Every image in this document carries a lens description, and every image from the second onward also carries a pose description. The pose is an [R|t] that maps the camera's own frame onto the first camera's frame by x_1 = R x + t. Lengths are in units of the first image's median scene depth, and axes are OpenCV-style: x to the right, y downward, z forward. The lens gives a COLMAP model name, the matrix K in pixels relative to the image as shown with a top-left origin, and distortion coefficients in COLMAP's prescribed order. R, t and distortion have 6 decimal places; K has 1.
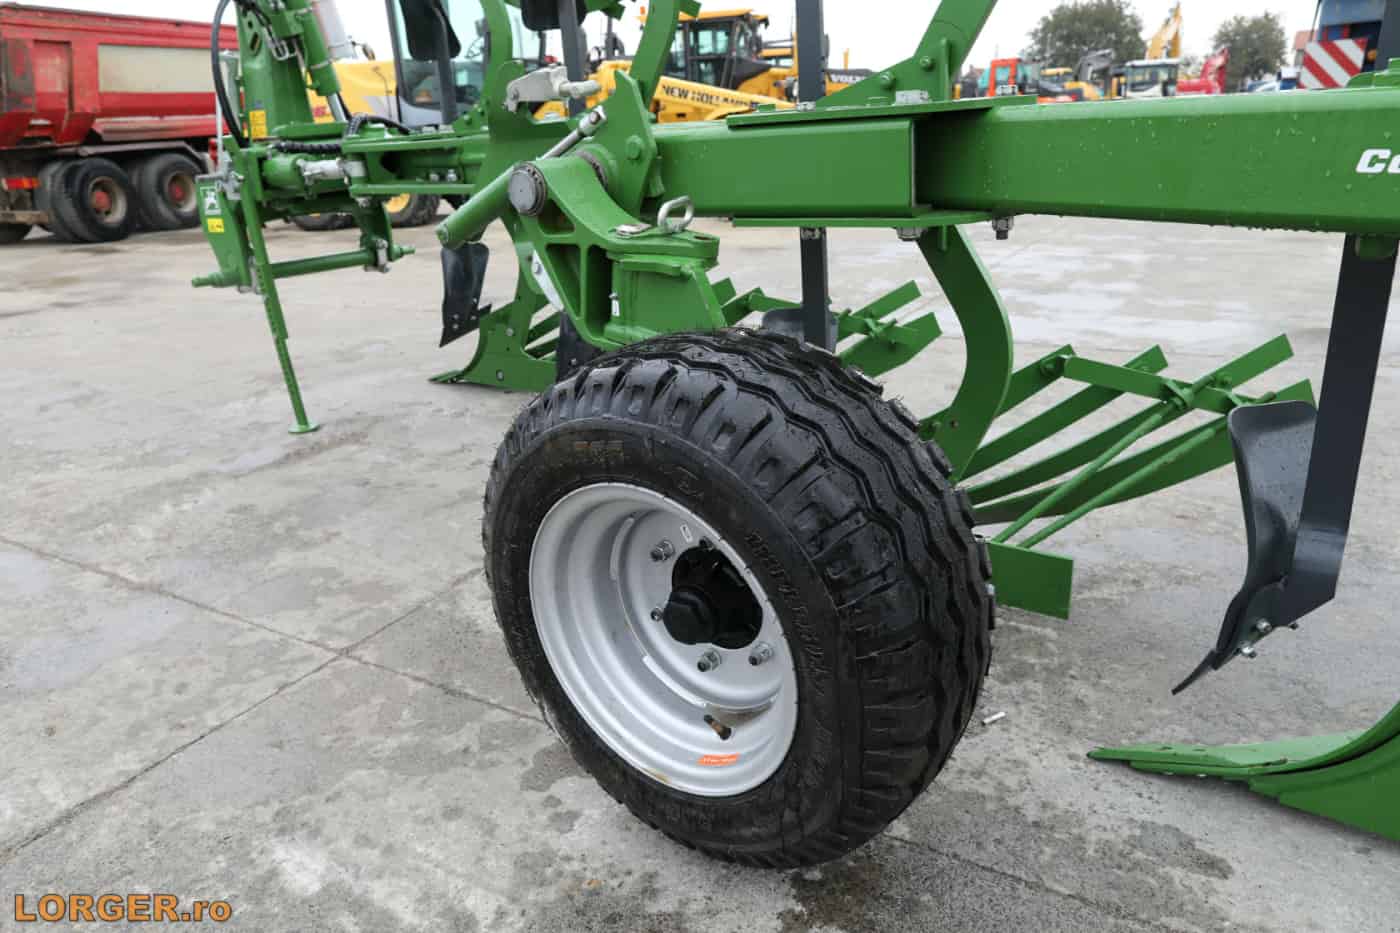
lens RADIAL K [[957.7, 0, 681.0], [0, 957.7, 457.0], [0, 0, 1]] dist [-0.032229, 0.043293]
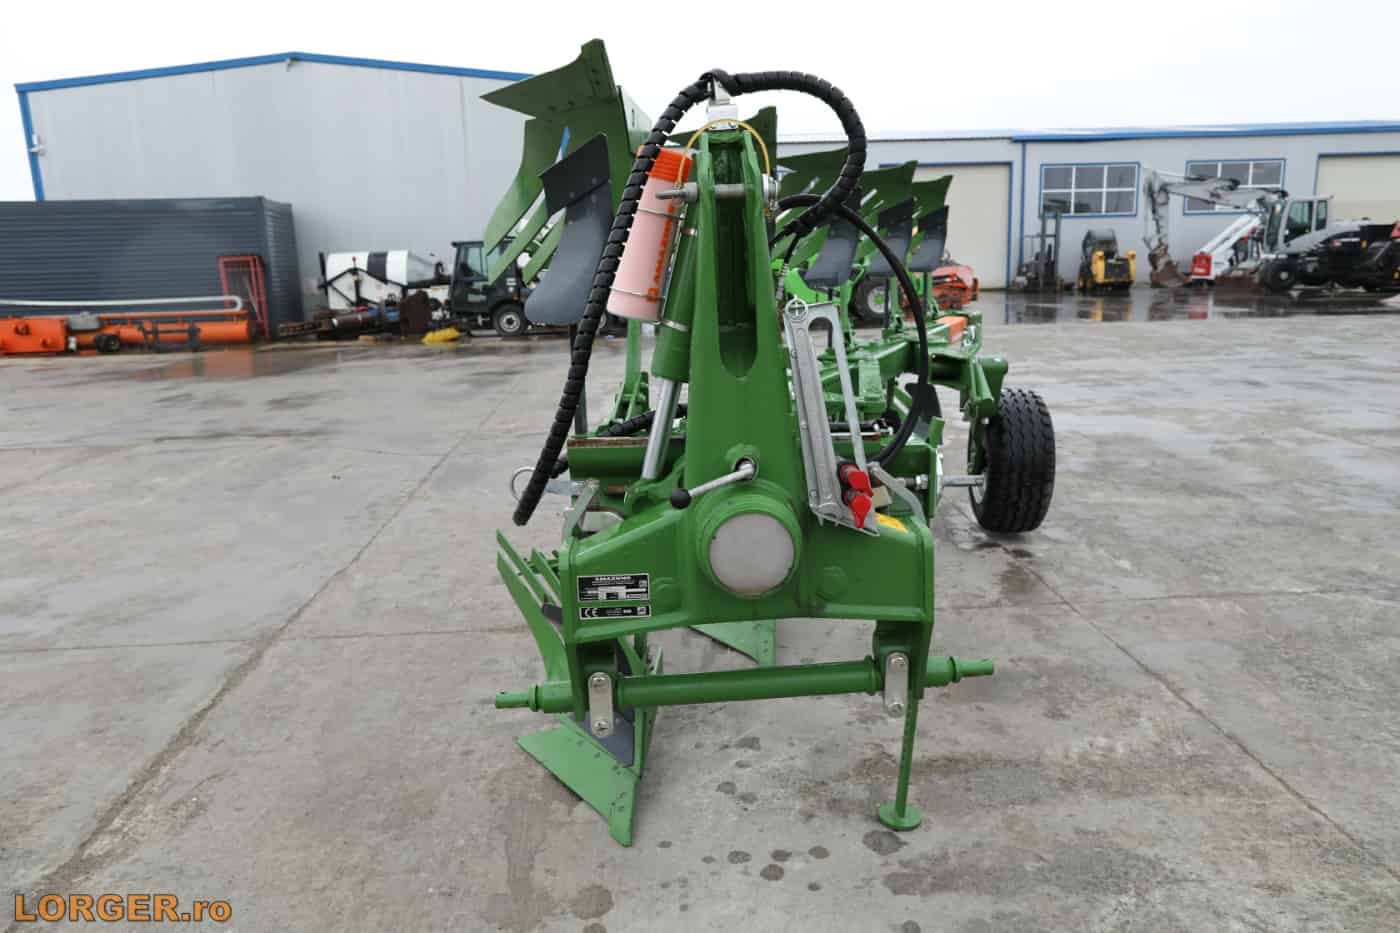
lens RADIAL K [[912.2, 0, 680.7], [0, 912.2, 495.4], [0, 0, 1]] dist [-0.044596, 0.041975]
pose [[-0.514276, -0.126840, 0.848193, -1.287615], [0.361070, 0.865058, 0.348285, -0.799439], [-0.777913, 0.485372, -0.399081, 1.932970]]
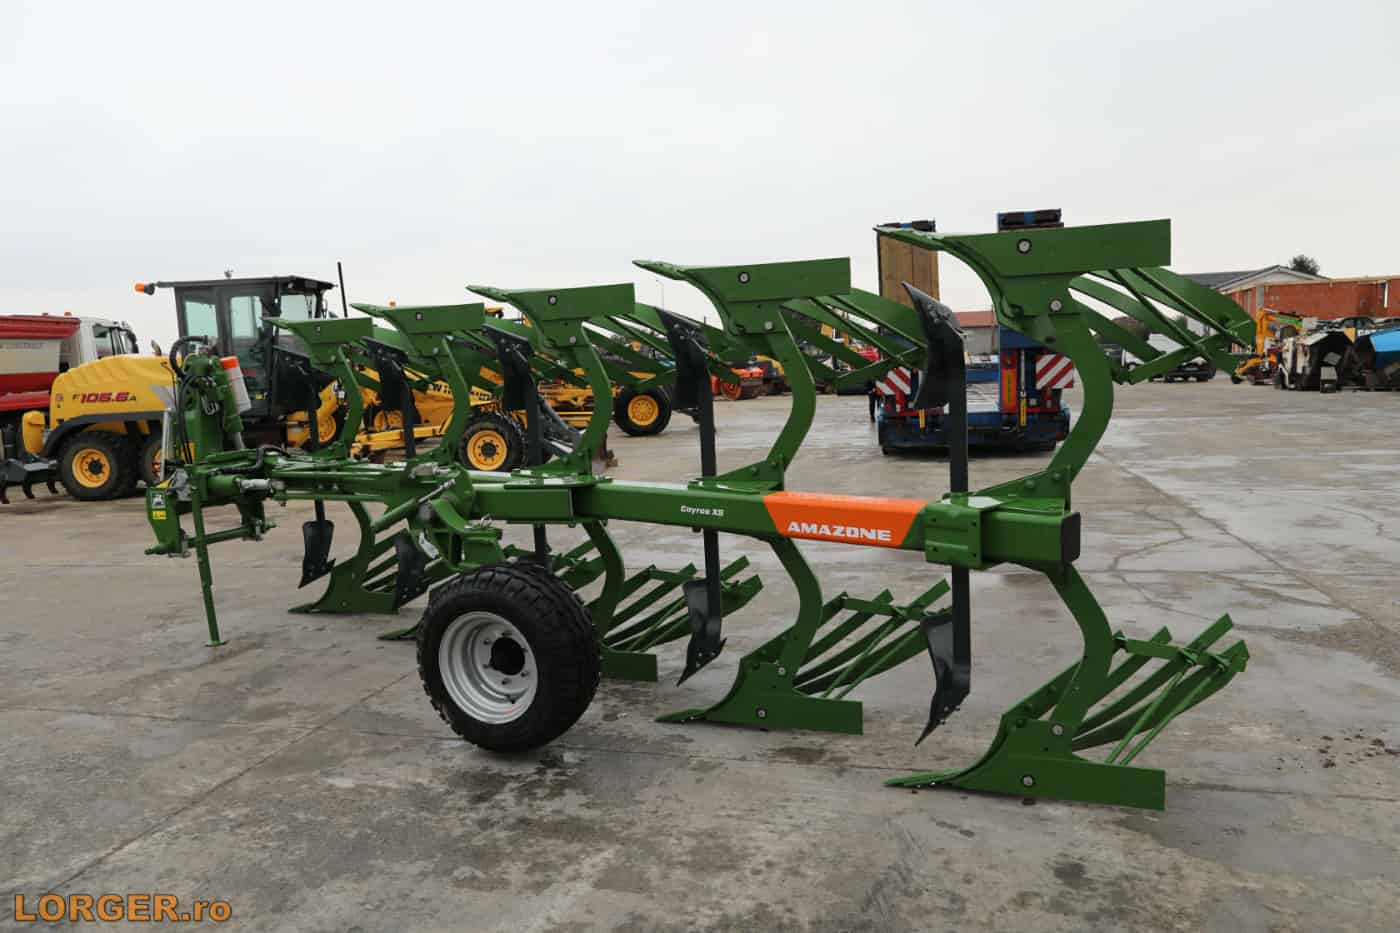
lens RADIAL K [[932.2, 0, 700.0], [0, 932.2, 466.5], [0, 0, 1]] dist [-0.040234, 0.045865]
pose [[0.957123, -0.011517, 0.289453, -0.116003], [0.082120, 0.969006, -0.232988, 0.161496], [-0.277799, 0.246768, 0.928404, -1.026854]]
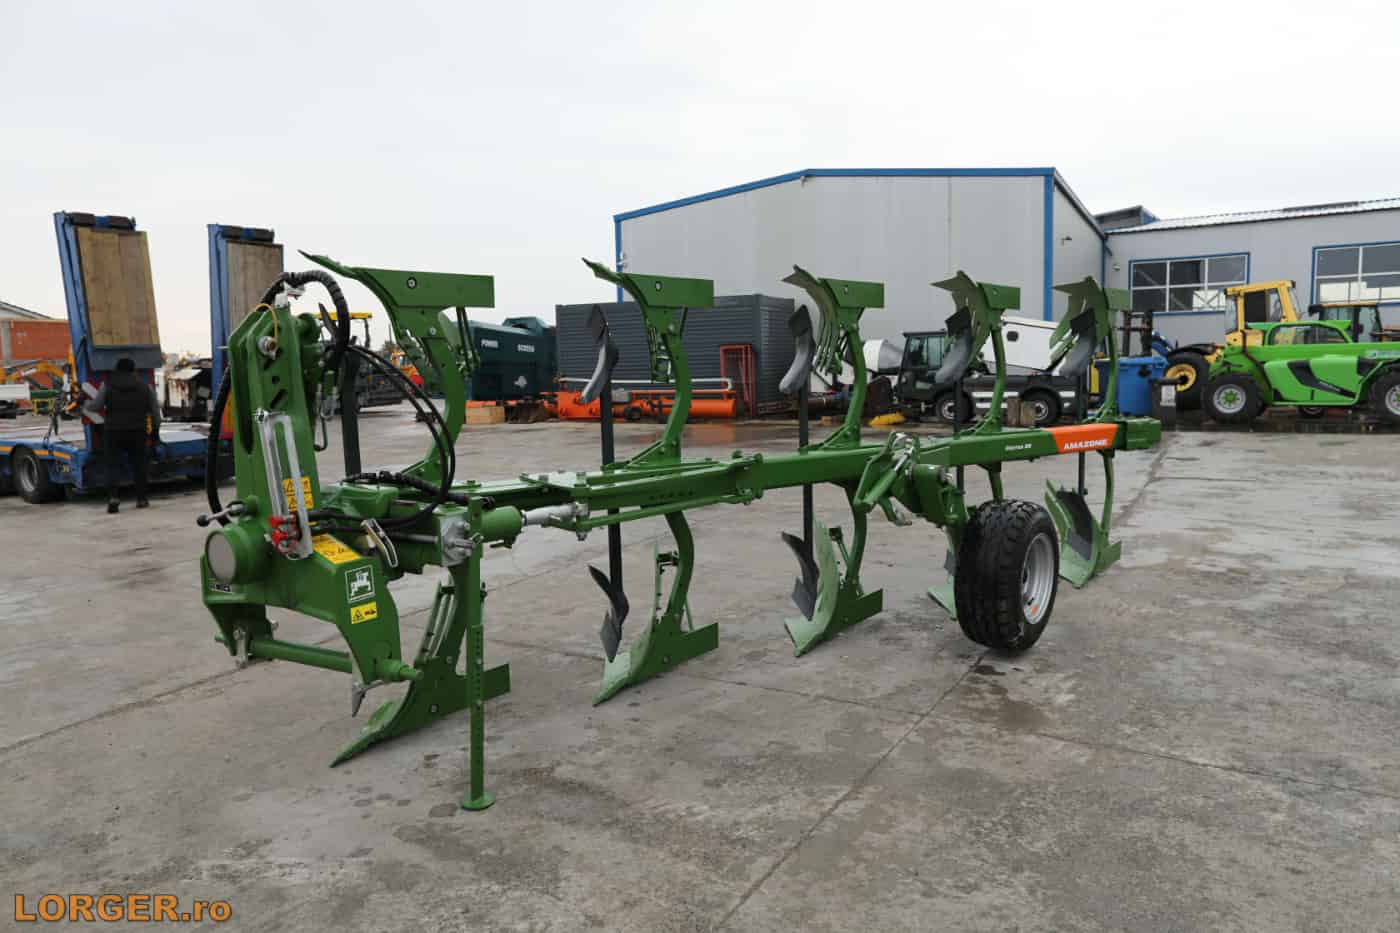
lens RADIAL K [[912.2, 0, 680.7], [0, 912.2, 495.4], [0, 0, 1]] dist [-0.044596, 0.041975]
pose [[0.043155, -0.072272, 0.996451, -1.847835], [0.370124, 0.927568, 0.051246, -0.412020], [-0.927979, 0.366599, 0.066779, 0.995498]]
